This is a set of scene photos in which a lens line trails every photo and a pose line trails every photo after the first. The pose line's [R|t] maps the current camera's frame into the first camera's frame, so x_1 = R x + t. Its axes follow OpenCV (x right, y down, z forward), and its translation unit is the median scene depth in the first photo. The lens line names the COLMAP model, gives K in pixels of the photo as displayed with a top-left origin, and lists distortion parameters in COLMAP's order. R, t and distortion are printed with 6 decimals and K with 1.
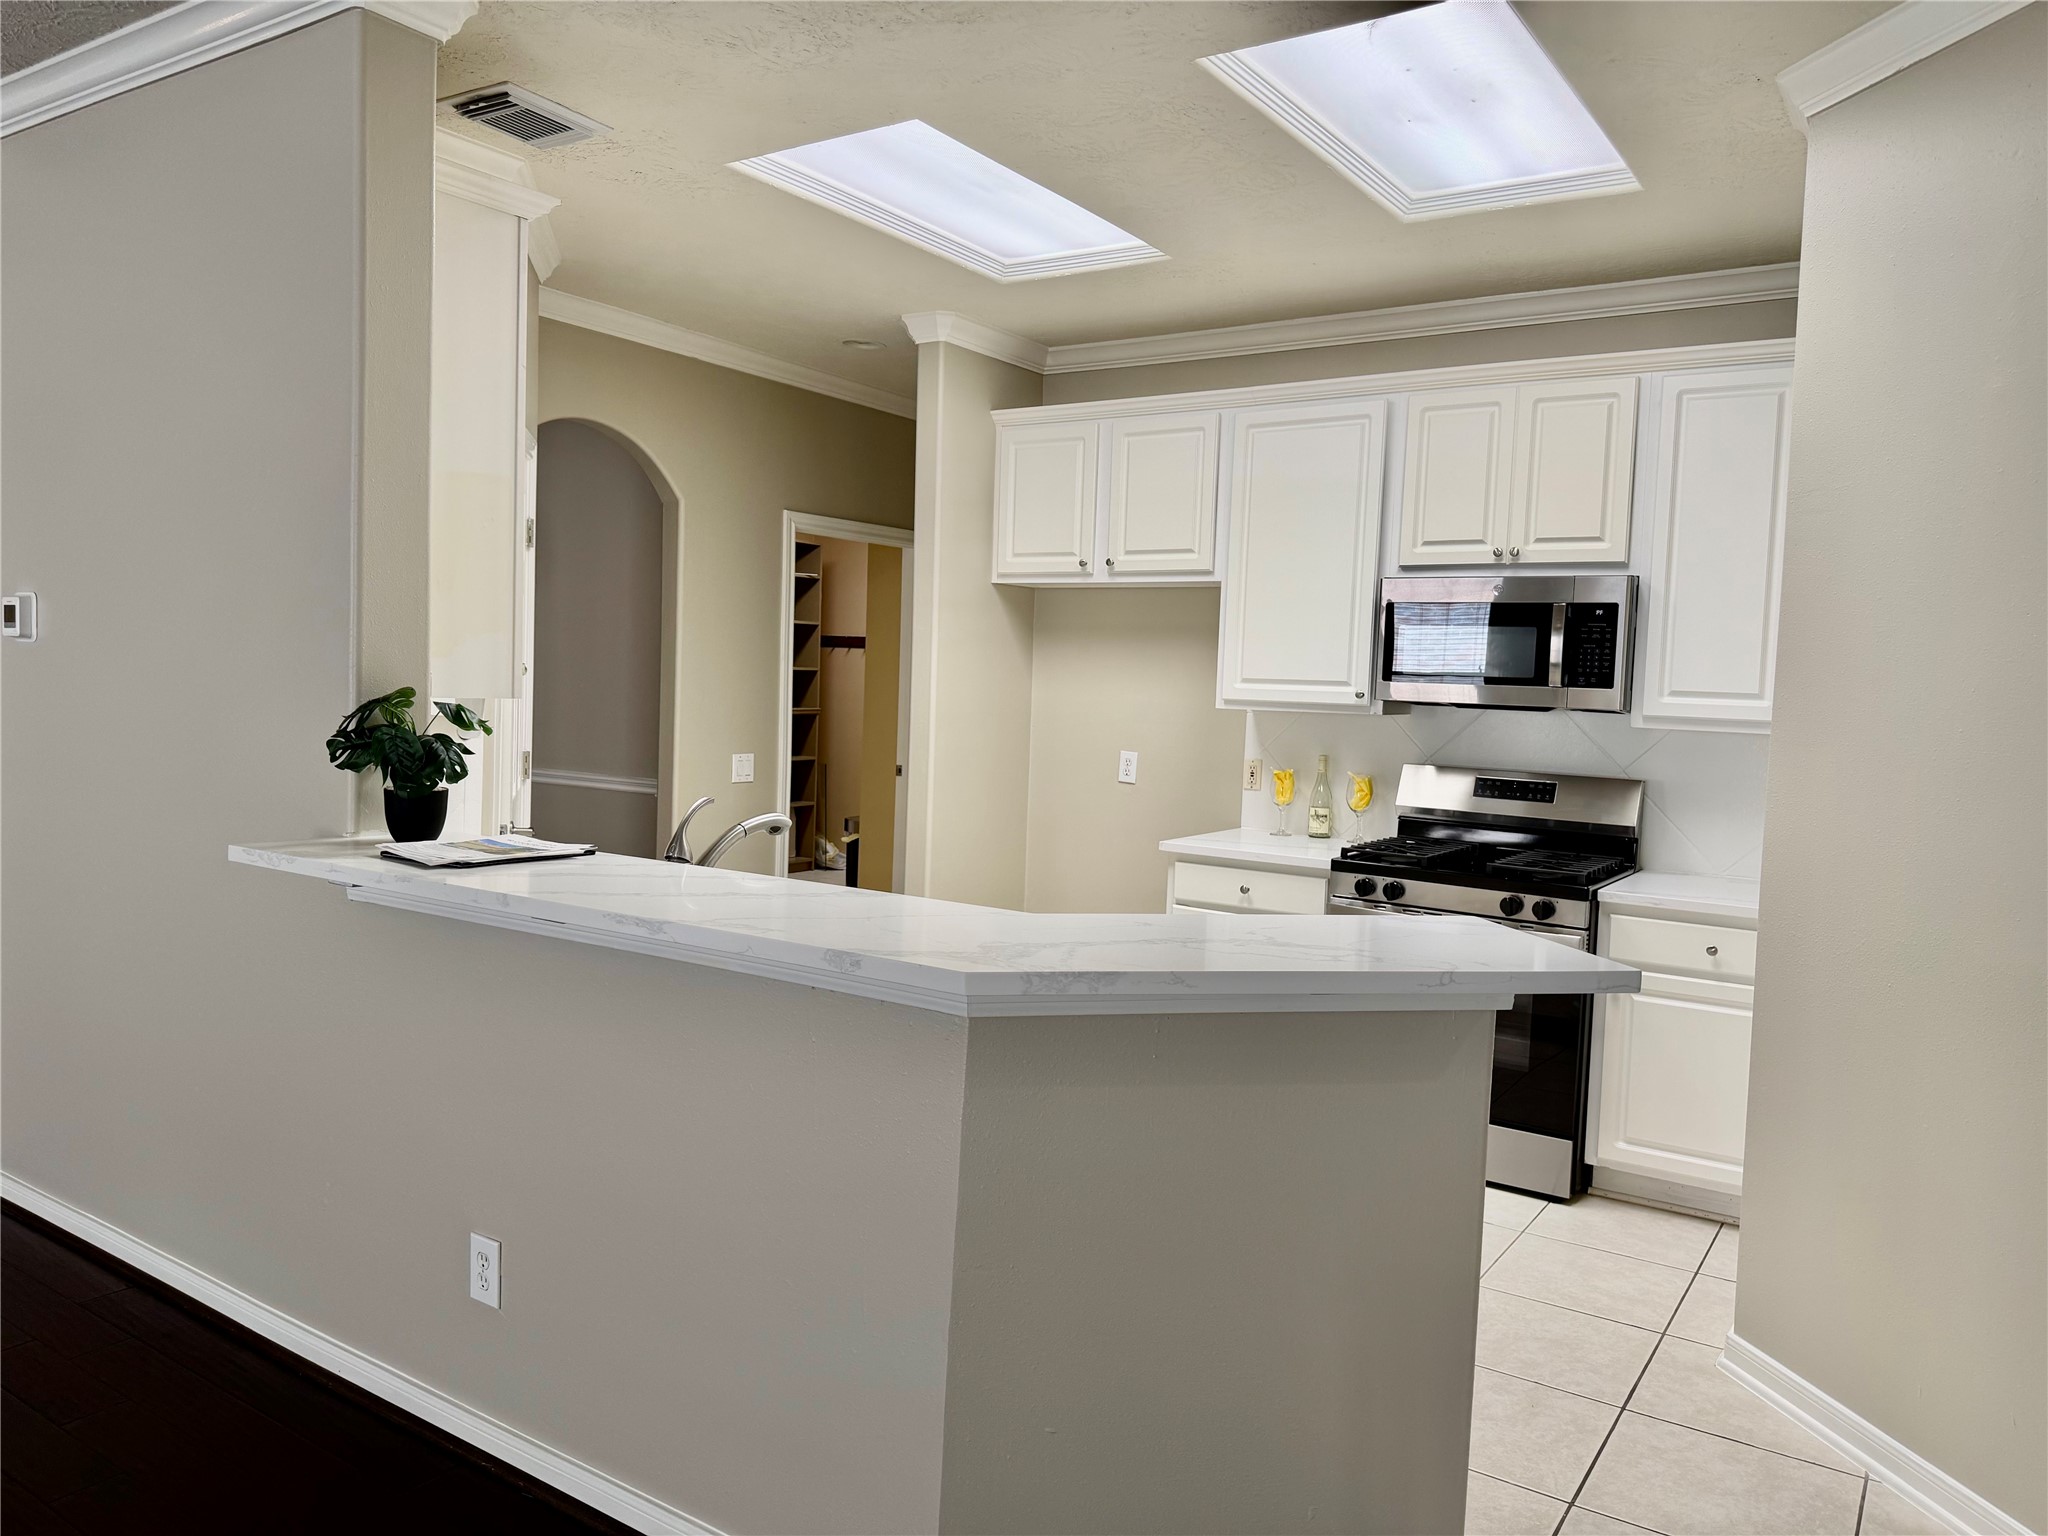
lens RADIAL K [[1417.4, 0, 1024.0], [0, 1417.4, 768.0], [0, 0, 1]] dist [0.081441, -0.169436]
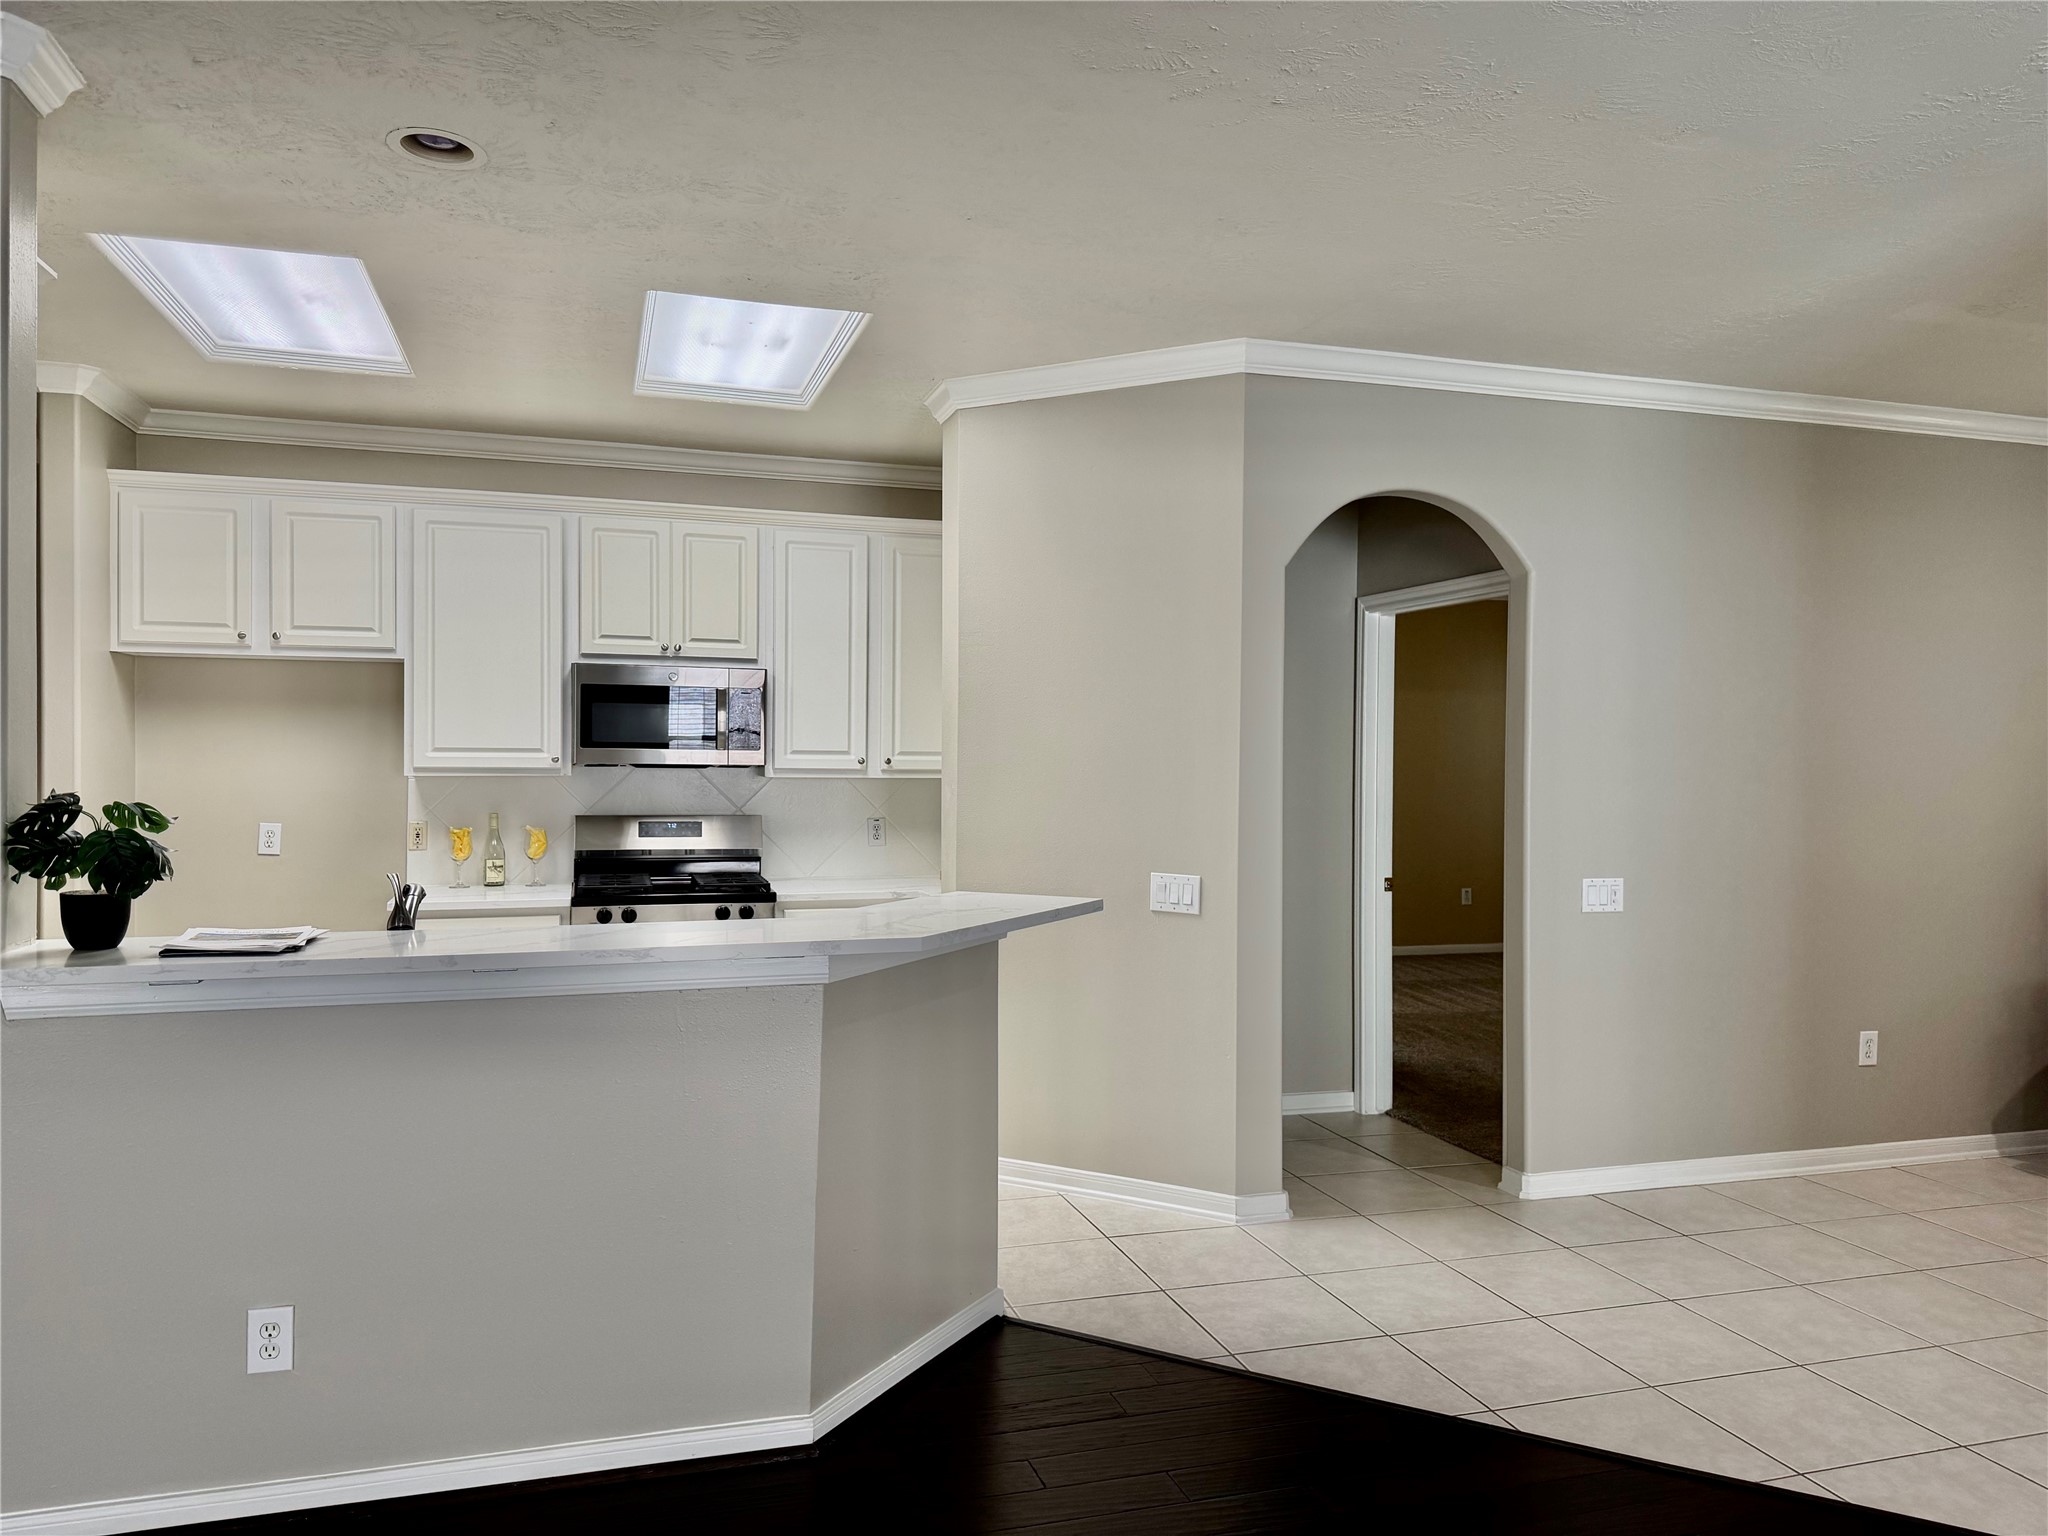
lens RADIAL K [[1417.4, 0, 1024.0], [0, 1417.4, 768.0], [0, 0, 1]] dist [0.081441, -0.169436]
pose [[0.617016, -0.034241, 0.786205, -0.433519], [0.064204, 0.997913, -0.006926, -0.010258], [-0.784327, 0.054751, 0.617927, -0.044299]]
